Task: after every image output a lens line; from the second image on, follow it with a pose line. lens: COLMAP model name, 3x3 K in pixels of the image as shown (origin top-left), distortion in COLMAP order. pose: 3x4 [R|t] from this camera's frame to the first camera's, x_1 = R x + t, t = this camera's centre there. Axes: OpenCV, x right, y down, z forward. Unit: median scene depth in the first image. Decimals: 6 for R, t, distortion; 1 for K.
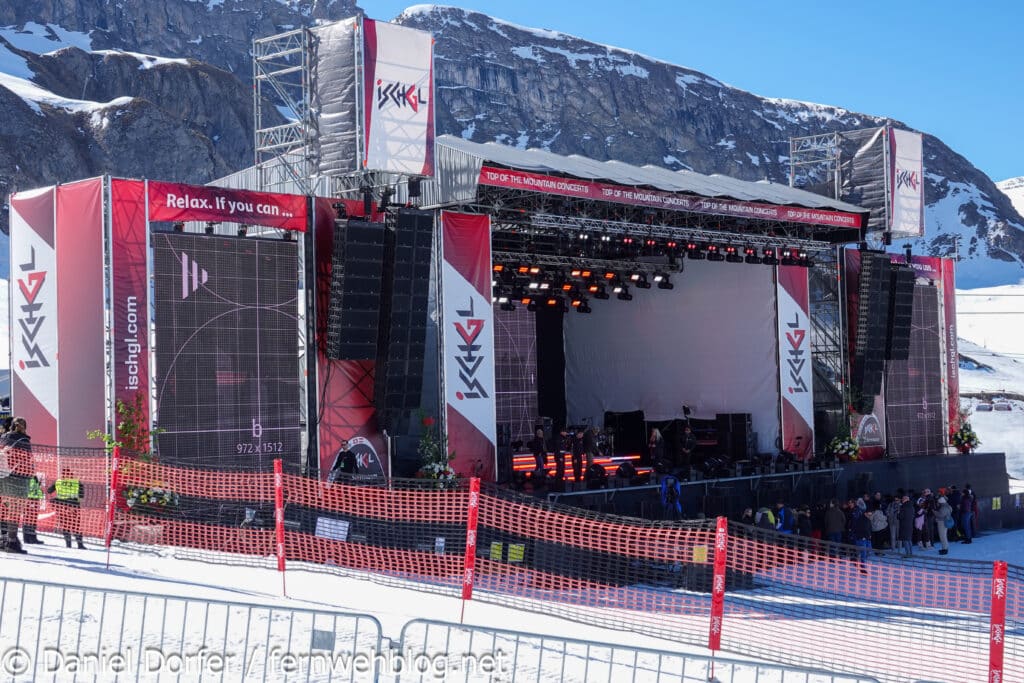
lens RADIAL K [[1649.1, 0, 514.4], [0, 1649.1, 338.8], [0, 0, 1]] dist [0.030496, 0.000000]
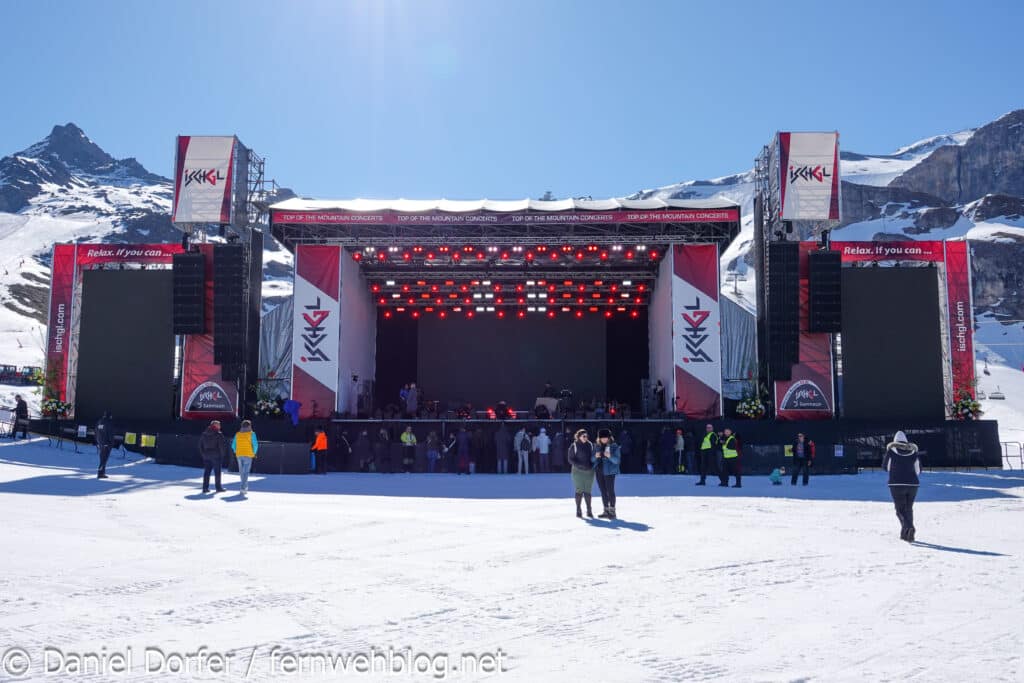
lens RADIAL K [[1023.9, 0, 511.3], [0, 1023.9, 340.0], [0, 0, 1]] dist [-0.000406, 0.000000]
pose [[0.654894, -0.068095, -0.752647, 0.072250], [0.010036, 0.996628, -0.081436, 0.008479], [0.755654, 0.045779, 0.653369, 0.044478]]
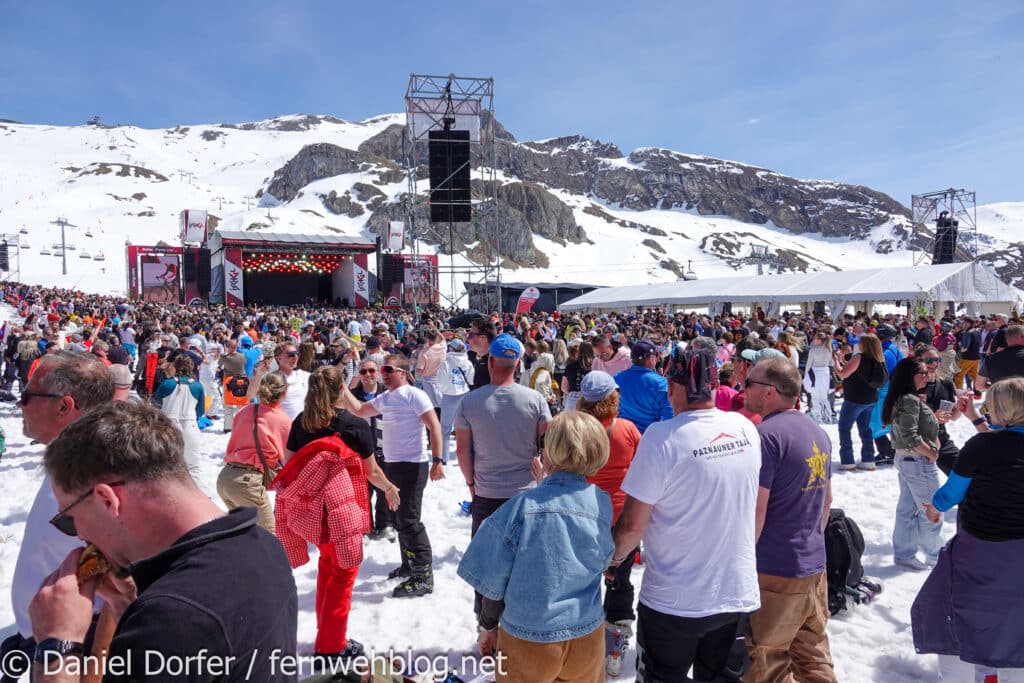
lens RADIAL K [[714.5, 0, 515.2], [0, 714.5, 338.5], [0, 0, 1]] dist [0.003108, -0.004221]
pose [[0.960645, 0.002976, -0.277764, 0.110092], [0.014183, 0.998113, 0.059746, 0.005466], [0.277417, -0.061334, 0.958790, -0.058863]]
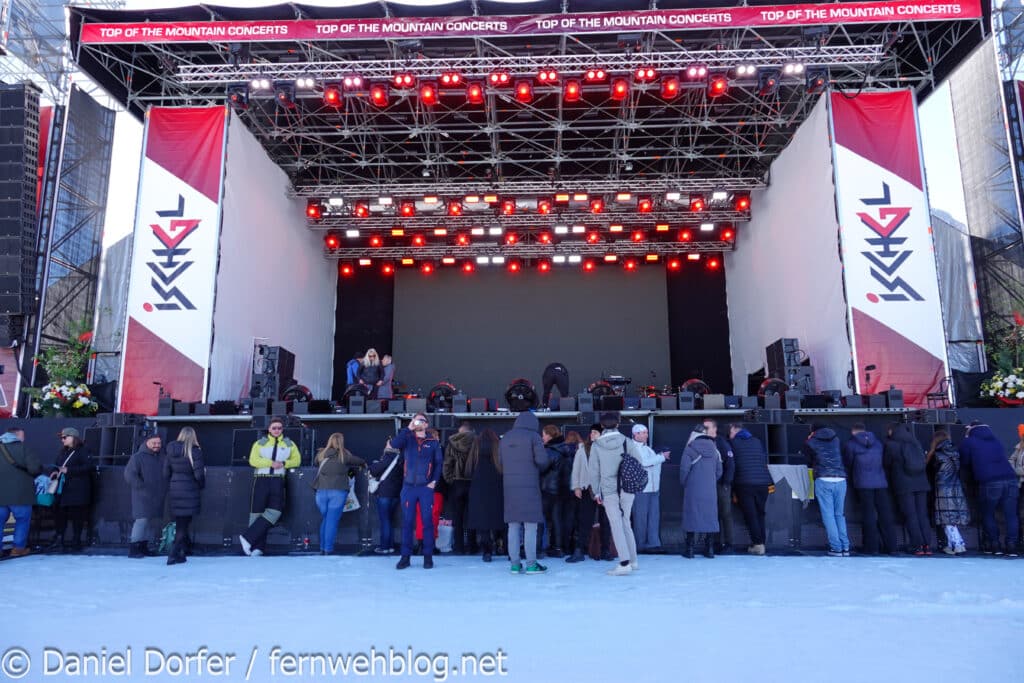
lens RADIAL K [[714.5, 0, 510.8], [0, 714.5, 341.4], [0, 0, 1]] dist [0.003108, -0.004221]
pose [[0.648707, -0.120170, -0.751491, 0.031105], [0.019272, 0.989732, -0.141630, 0.009276], [0.760795, 0.077394, 0.644362, 0.078884]]
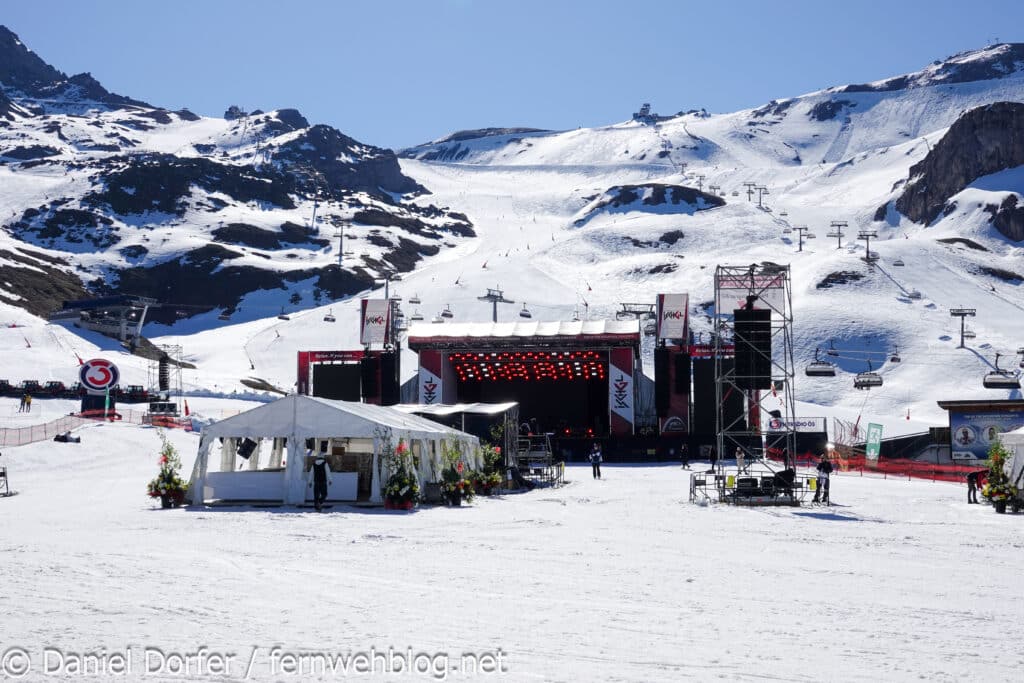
lens RADIAL K [[1469.0, 0, 514.0], [0, 1469.0, 344.2], [0, 0, 1]] dist [-0.013156, 0.000000]
pose [[0.606346, -0.055551, -0.793258, 0.199219], [0.021569, 0.998339, -0.053426, 0.005658], [0.794908, 0.015285, 0.606537, -0.048784]]
